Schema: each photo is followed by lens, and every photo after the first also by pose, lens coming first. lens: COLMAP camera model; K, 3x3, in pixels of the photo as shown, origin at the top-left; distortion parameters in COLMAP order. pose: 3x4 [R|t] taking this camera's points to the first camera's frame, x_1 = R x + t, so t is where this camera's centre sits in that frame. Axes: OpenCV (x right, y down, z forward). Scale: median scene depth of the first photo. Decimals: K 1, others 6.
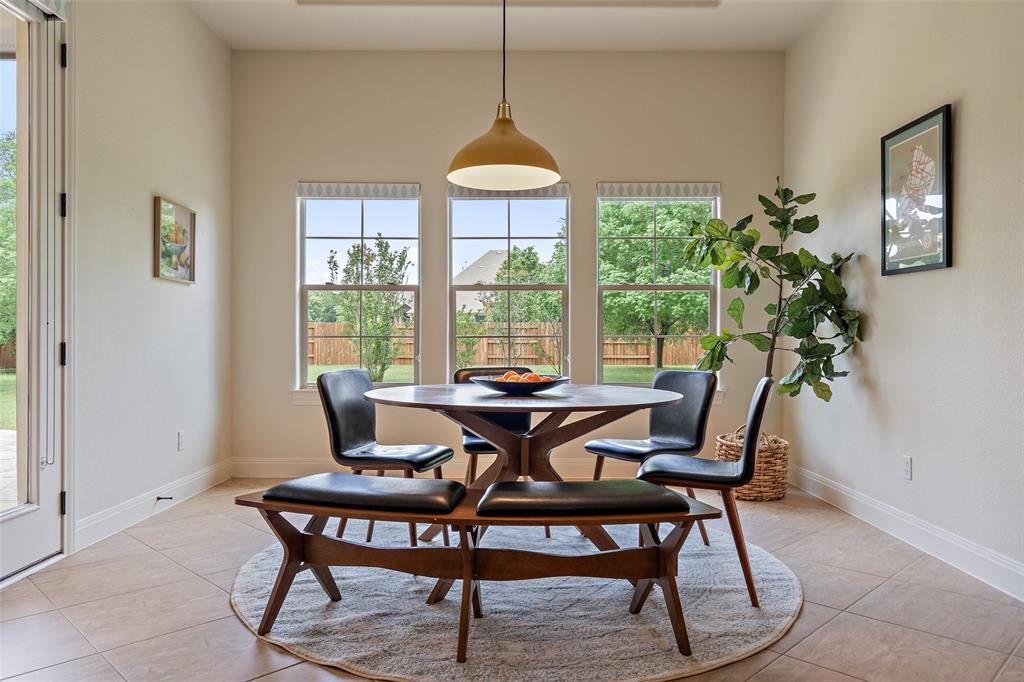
lens RADIAL K [[719.5, 0, 512.0], [0, 719.5, 341.0], [0, 0, 1]] dist [-0.000423, 0.000027]
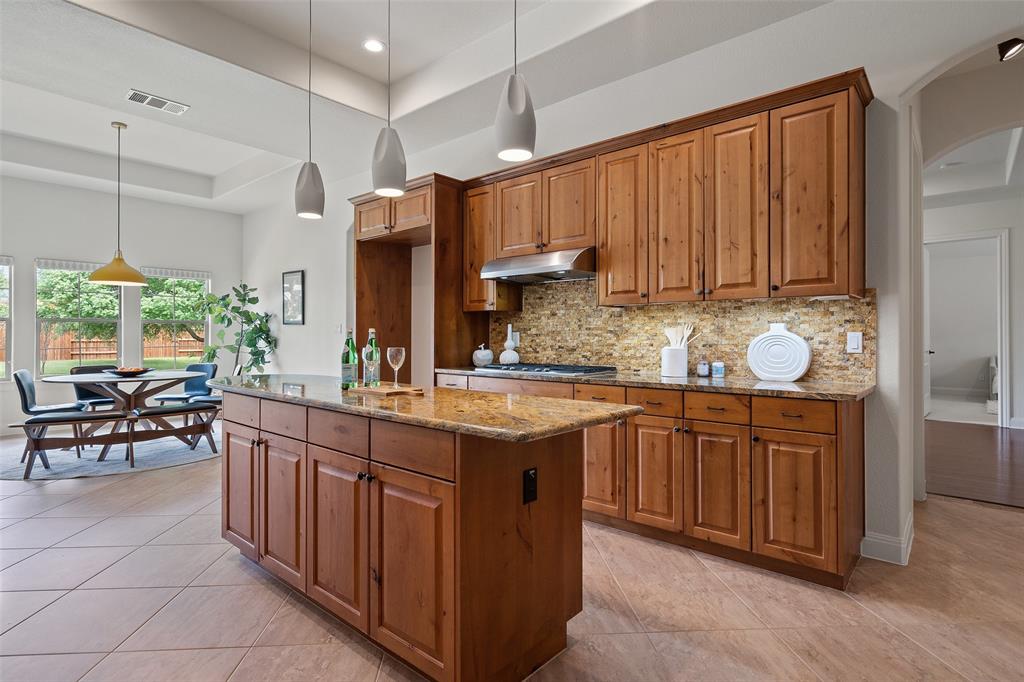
lens RADIAL K [[522.7, 0, 508.0], [0, 522.7, 335.9], [0, 0, 1]] dist [-0.000464, -0.000042]
pose [[0.663645, -0.004478, 0.748034, -0.335469], [0.004526, 0.999988, 0.001970, -0.042969], [-0.748034, 0.002078, 0.663657, -0.800586]]
